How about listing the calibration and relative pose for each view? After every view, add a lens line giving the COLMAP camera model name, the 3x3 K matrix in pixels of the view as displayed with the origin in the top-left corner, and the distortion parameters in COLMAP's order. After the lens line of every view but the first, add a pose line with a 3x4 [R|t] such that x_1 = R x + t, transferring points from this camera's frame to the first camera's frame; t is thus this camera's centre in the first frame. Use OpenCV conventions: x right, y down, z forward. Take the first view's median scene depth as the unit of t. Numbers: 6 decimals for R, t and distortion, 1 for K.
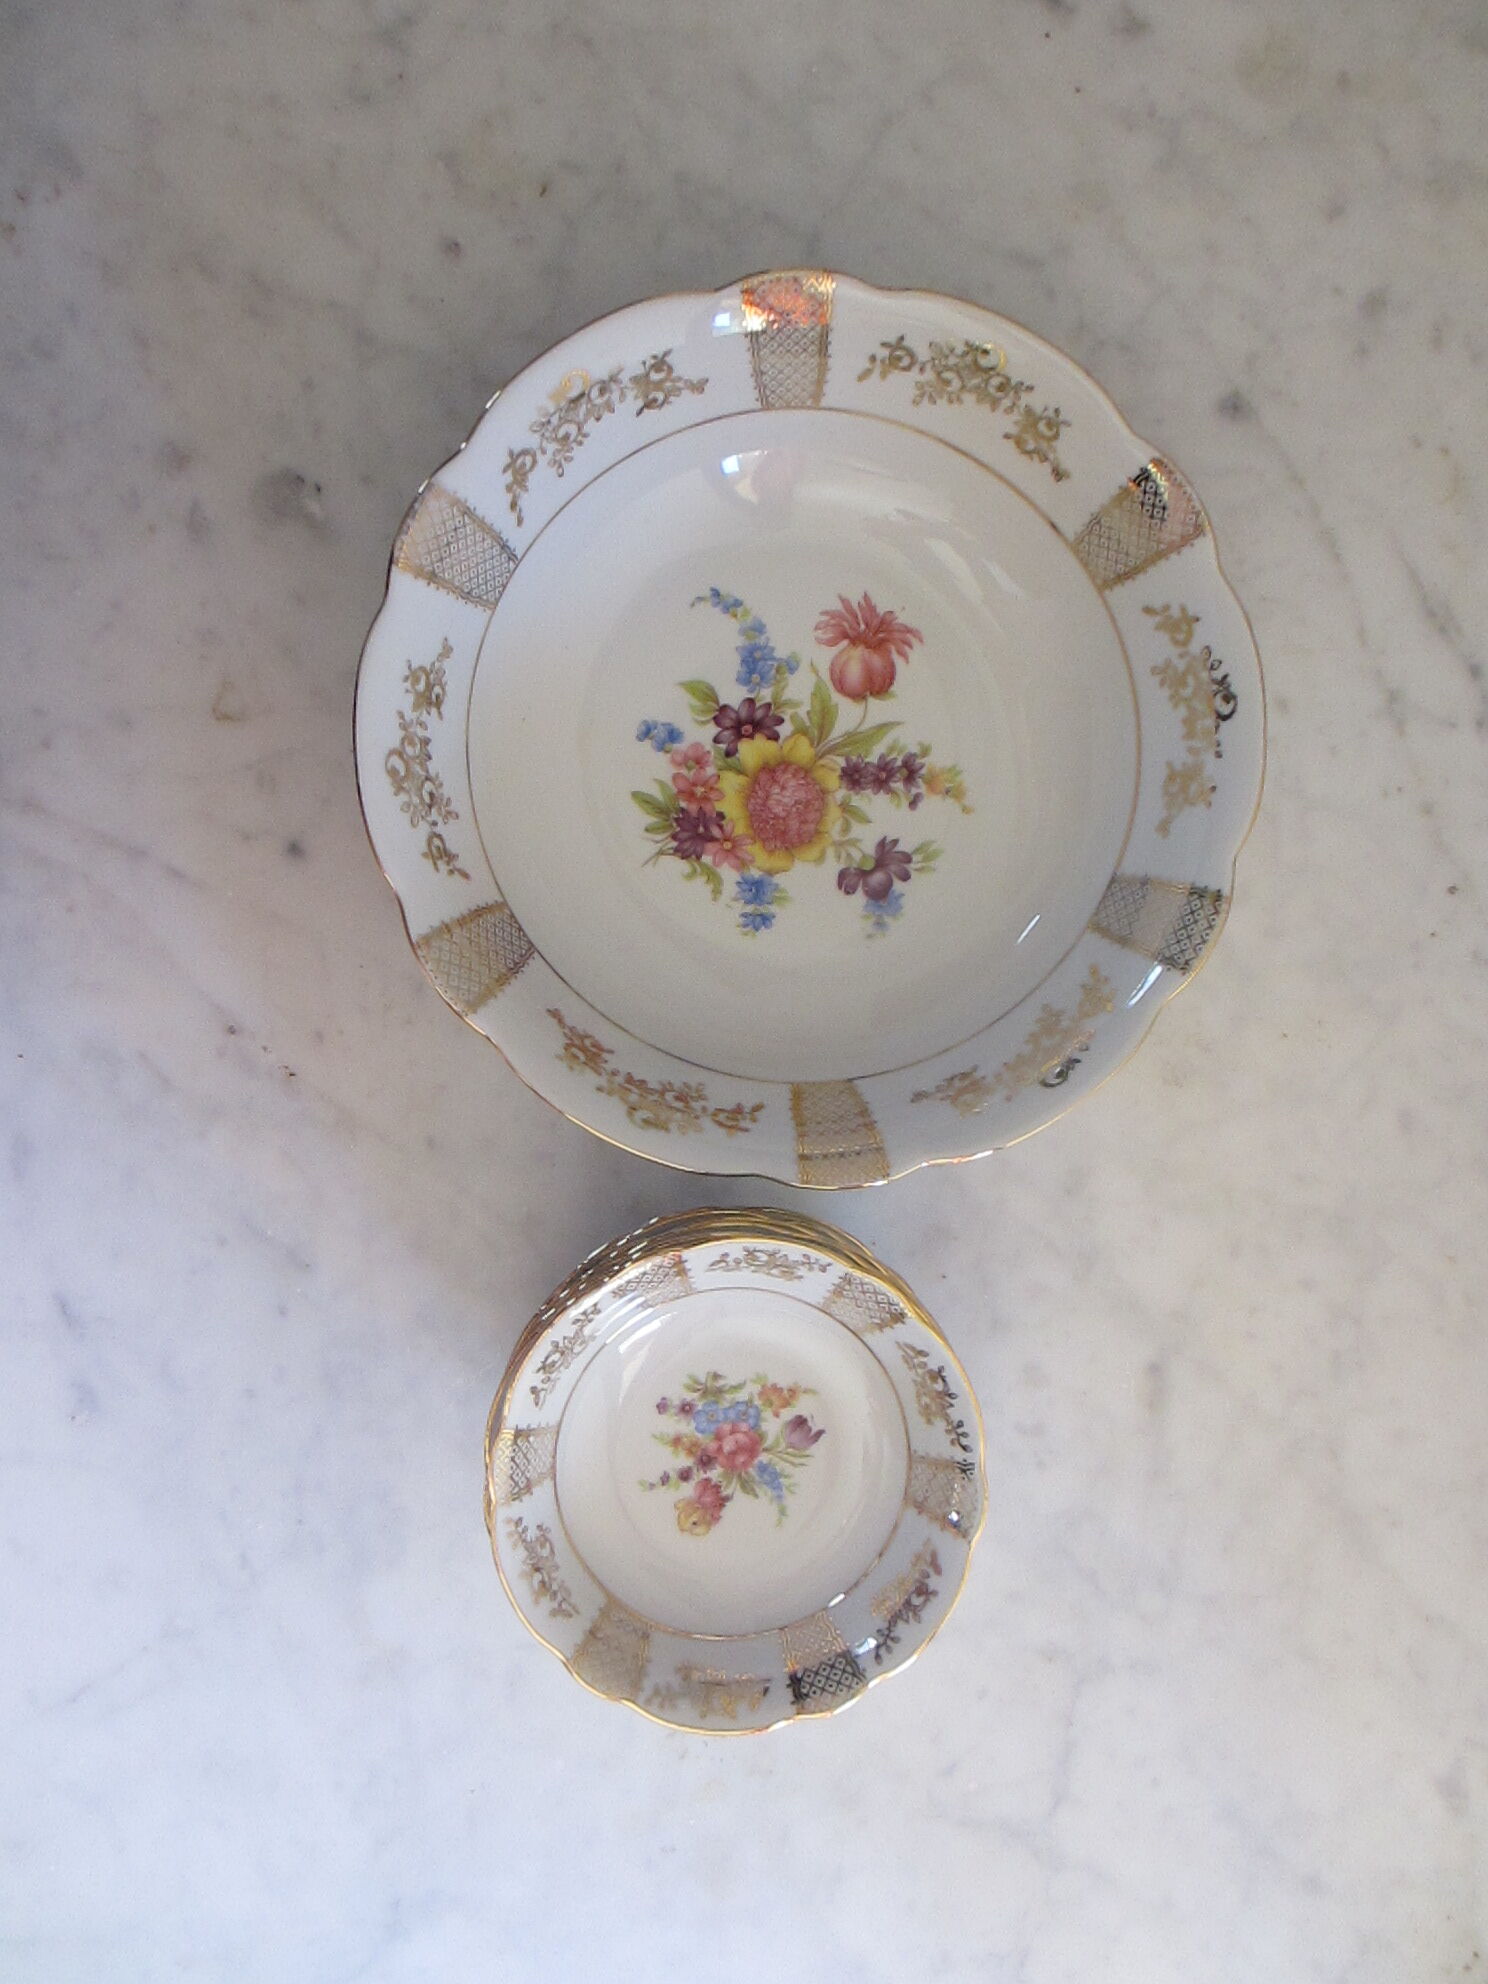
lens RADIAL K [[1692.2, 0, 744.0], [0, 1692.2, 992.0], [0, 0, 1]] dist [-0.081002, 0.014440]
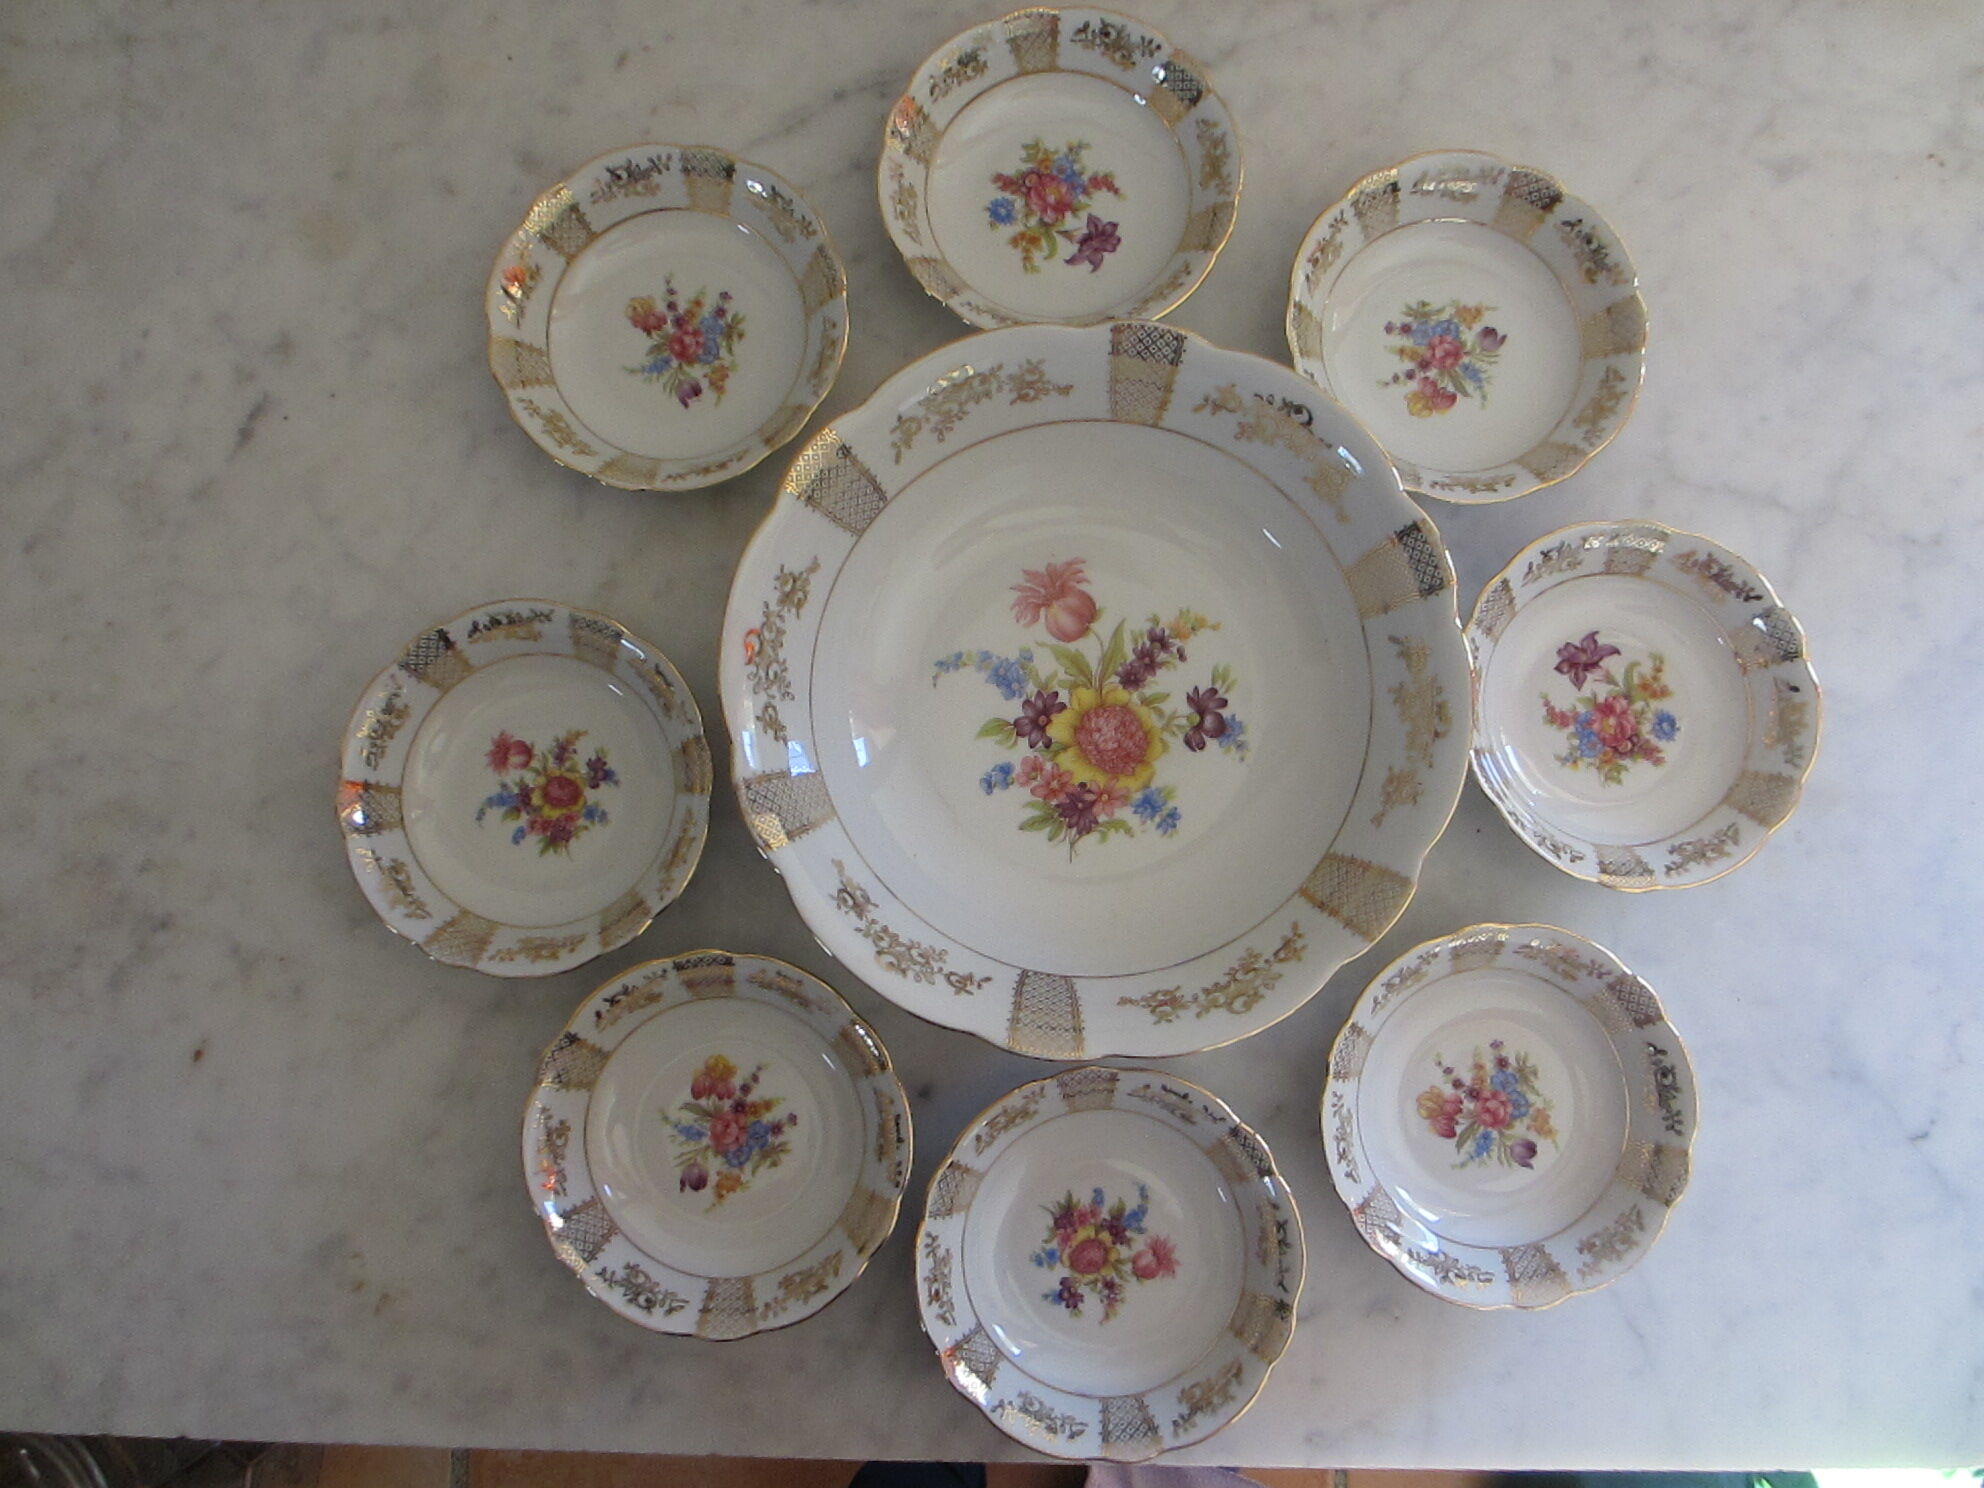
lens RADIAL K [[1692.2, 0, 992.0], [0, 1692.2, 744.0], [0, 0, 1]] dist [-0.081002, 0.014440]
pose [[0.666588, -0.745419, 0.003376, -0.038503], [0.742577, 0.663636, -0.090370, -0.063138], [0.065123, 0.062746, 0.995903, -0.188738]]
